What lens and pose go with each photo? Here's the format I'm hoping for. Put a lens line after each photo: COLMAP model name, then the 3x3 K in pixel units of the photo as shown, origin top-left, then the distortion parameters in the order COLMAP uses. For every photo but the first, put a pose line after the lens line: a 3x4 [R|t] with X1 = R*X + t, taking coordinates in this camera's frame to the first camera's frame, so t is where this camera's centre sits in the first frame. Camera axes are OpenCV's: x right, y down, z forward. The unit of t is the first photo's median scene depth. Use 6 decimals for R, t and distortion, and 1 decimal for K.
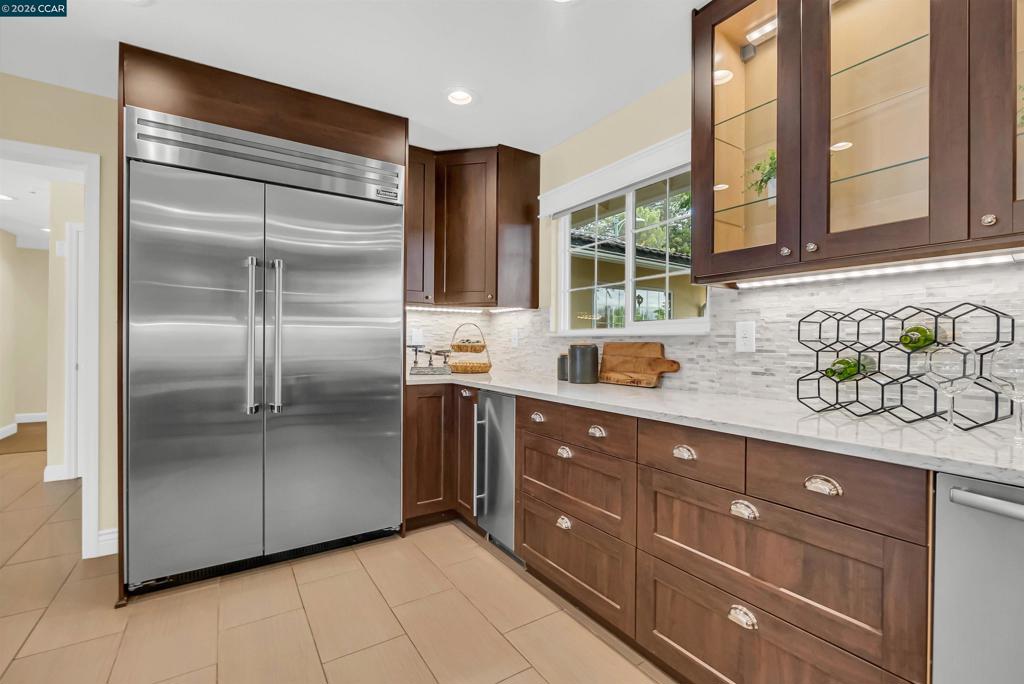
lens RADIAL K [[455.6, 0, 515.2], [0, 455.6, 345.6], [0, 0, 1]] dist [-0.004575, -0.000006]
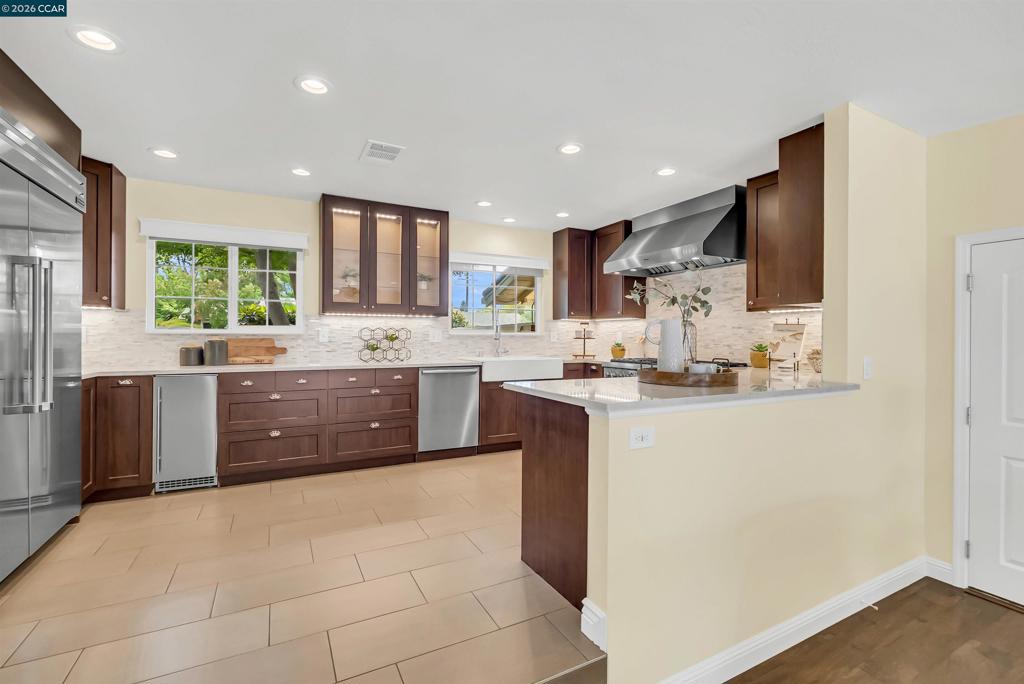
lens RADIAL K [[456.7, 0, 516.6], [0, 456.7, 337.3], [0, 0, 1]] dist [-0.004394, -0.000447]
pose [[0.087547, -0.007226, 0.996134, -1.689116], [0.004916, 0.999965, 0.006822, -0.021755], [-0.996148, 0.004300, 0.087579, -0.164420]]
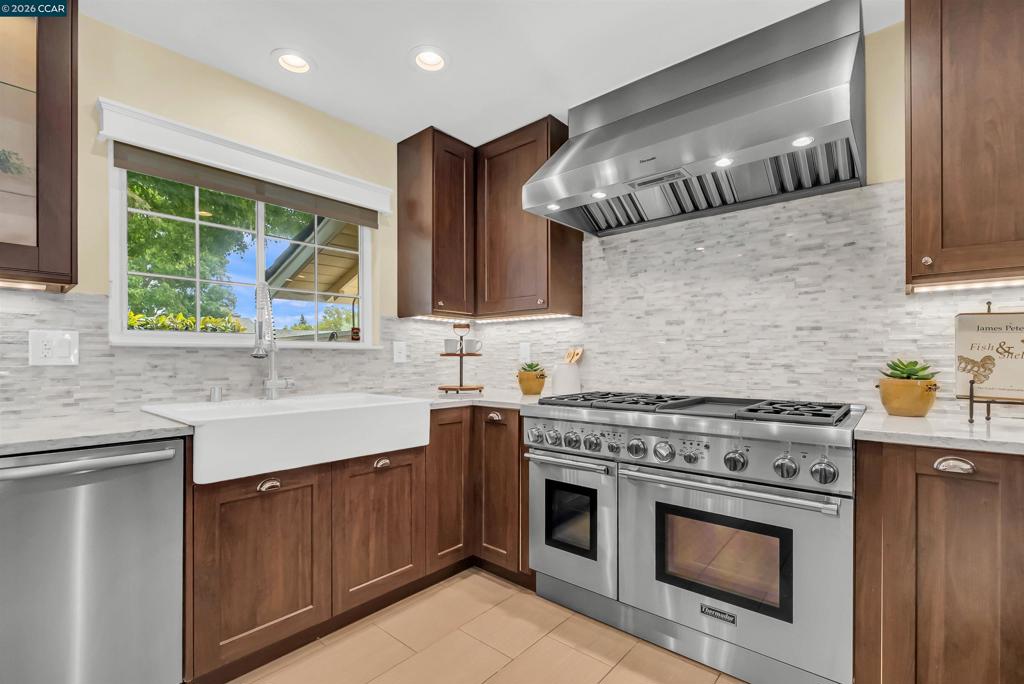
lens RADIAL K [[463.0, 0, 517.7], [0, 463.0, 356.2], [0, 0, 1]] dist [-0.001611, 0.000268]
pose [[-0.288331, -0.001750, 0.957529, -0.271869], [0.007376, 0.999965, 0.004048, 0.005899], [-0.957502, 0.008230, -0.288308, -0.079011]]
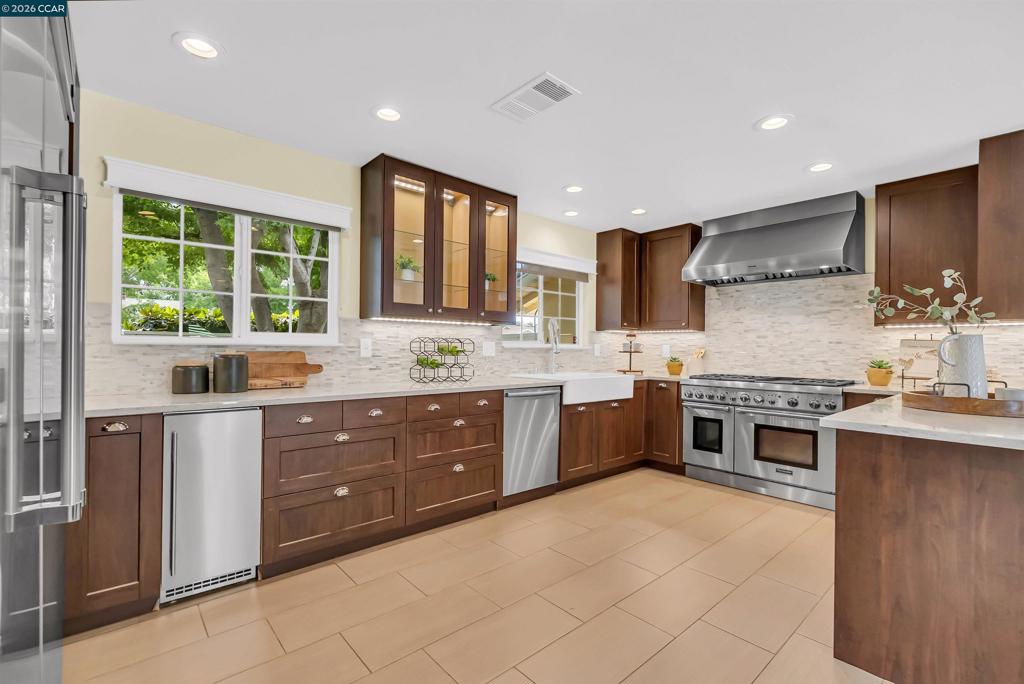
lens RADIAL K [[455.6, 0, 515.2], [0, 455.6, 345.6], [0, 0, 1]] dist [-0.004575, -0.000006]
pose [[-0.151730, -0.003123, 0.988417, -1.249652], [-0.003816, 0.999989, 0.002574, -0.034369], [-0.988415, -0.003381, -0.151740, 0.710453]]
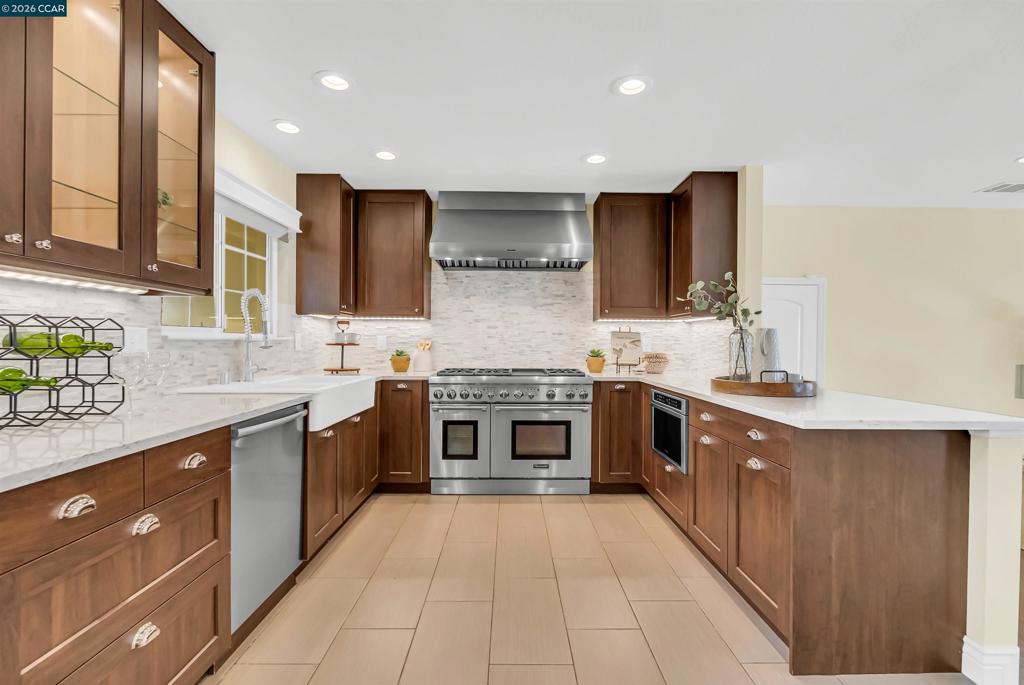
lens RADIAL K [[456.7, 0, 516.6], [0, 456.7, 337.8], [0, 0, 1]] dist [-0.004394, -0.000447]
pose [[-0.846388, -0.008173, 0.532504, -0.451709], [-0.008427, 0.999963, 0.001954, -0.031224], [-0.532500, -0.002834, -0.846426, 0.925913]]
